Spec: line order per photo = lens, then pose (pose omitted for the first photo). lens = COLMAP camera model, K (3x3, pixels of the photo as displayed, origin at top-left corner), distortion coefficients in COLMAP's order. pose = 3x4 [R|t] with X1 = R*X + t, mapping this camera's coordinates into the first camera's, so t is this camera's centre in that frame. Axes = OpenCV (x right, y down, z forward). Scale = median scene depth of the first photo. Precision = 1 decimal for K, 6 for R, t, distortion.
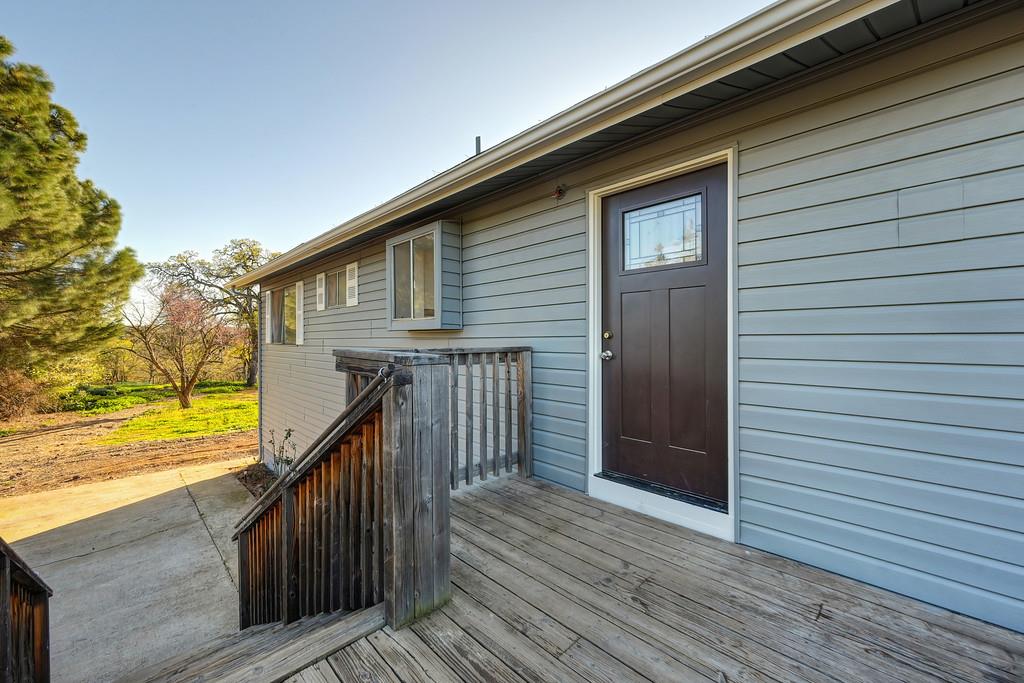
lens RADIAL K [[406.5, 0, 511.2], [0, 406.5, 338.2], [0, 0, 1]] dist [-0.001419, 0.001018]
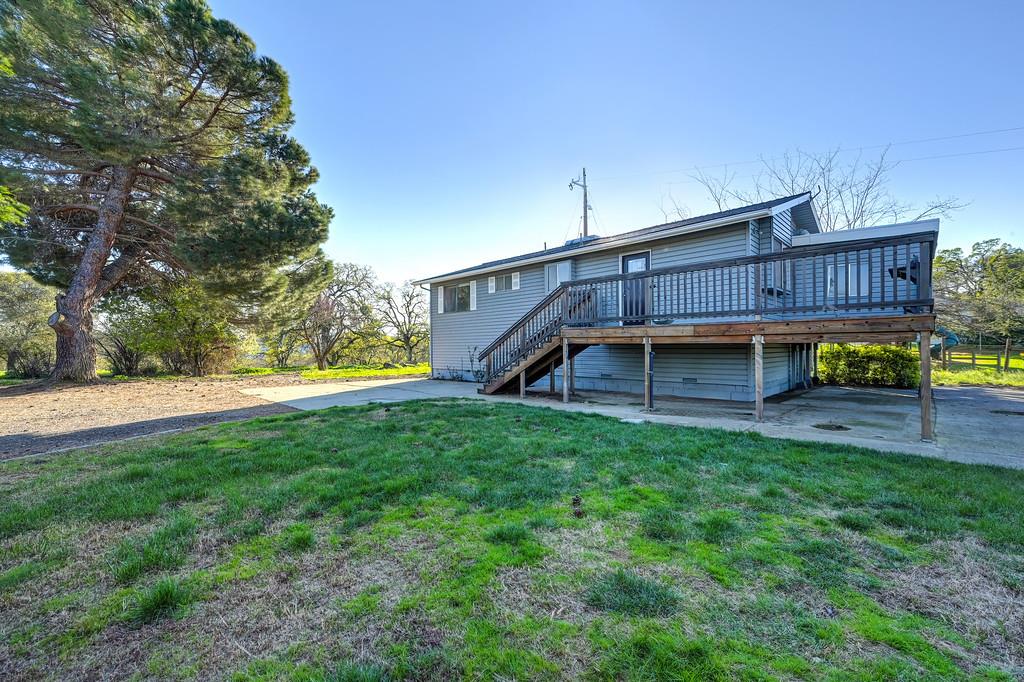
lens RADIAL K [[406.5, 0, 509.7], [0, 406.5, 346.6], [0, 0, 1]] dist [-0.001419, 0.001018]
pose [[0.998443, -0.005066, 0.055554, -0.842780], [0.005558, 0.999947, -0.008708, 0.435963], [-0.055507, 0.009003, 0.998418, -2.227188]]
